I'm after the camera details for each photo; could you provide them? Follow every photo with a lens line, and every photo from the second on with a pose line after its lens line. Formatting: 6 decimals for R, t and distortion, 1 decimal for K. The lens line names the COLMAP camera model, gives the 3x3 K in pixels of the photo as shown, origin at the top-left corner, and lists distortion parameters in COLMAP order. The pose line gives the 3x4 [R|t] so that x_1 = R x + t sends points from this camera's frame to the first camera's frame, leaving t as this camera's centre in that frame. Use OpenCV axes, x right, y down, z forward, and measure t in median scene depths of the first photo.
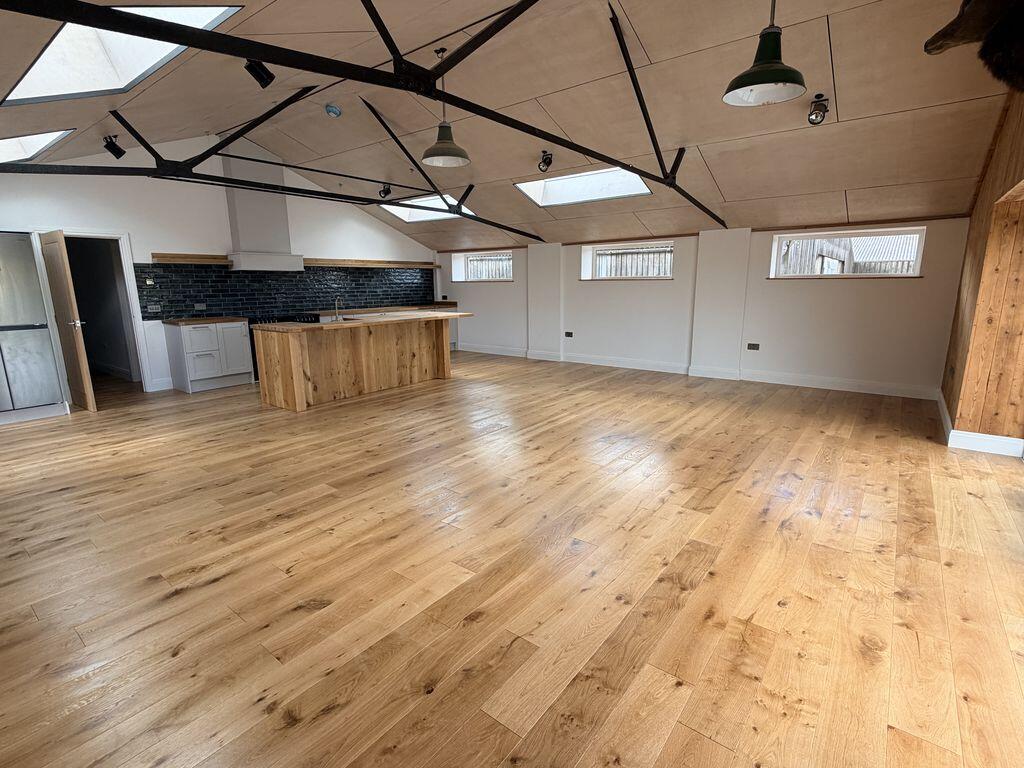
lens RADIAL K [[498.2, 0, 508.8], [0, 498.2, 378.5], [0, 0, 1]] dist [-0.009482, -0.000076]
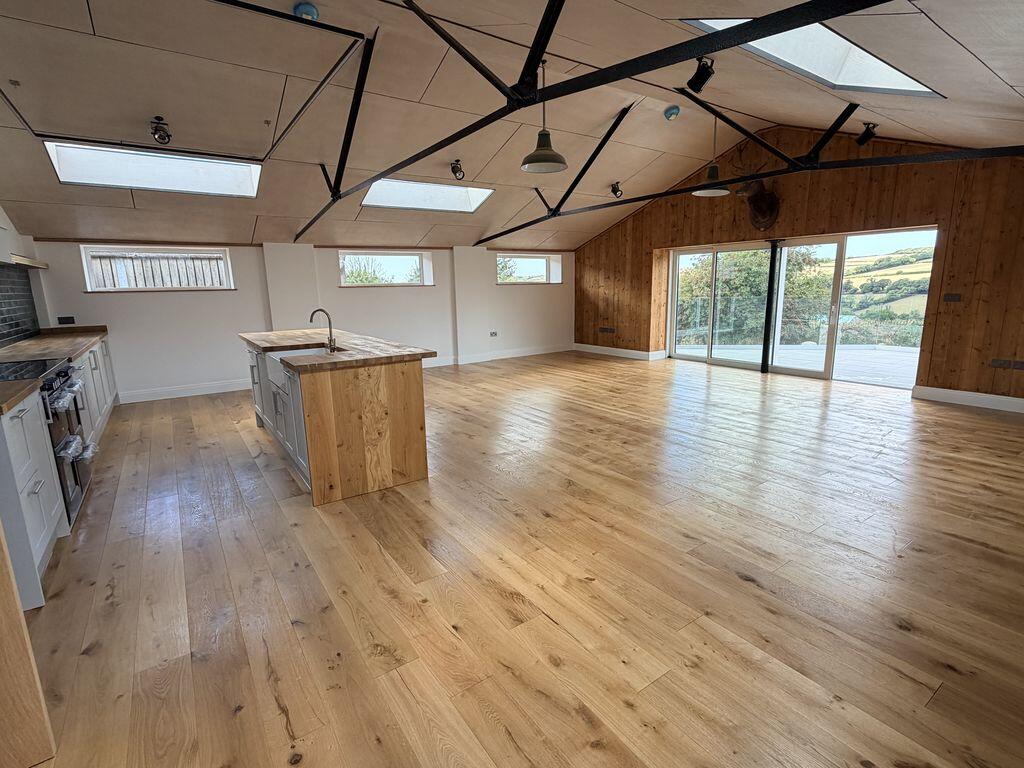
lens RADIAL K [[498.2, 0, 516.6], [0, 498.2, 377.3], [0, 0, 1]] dist [-0.009482, -0.000076]
pose [[0.294024, -0.169836, 0.940588, -0.794576], [0.198084, 0.973549, 0.113867, -0.092067], [-0.935047, 0.152836, 0.319889, 0.520931]]
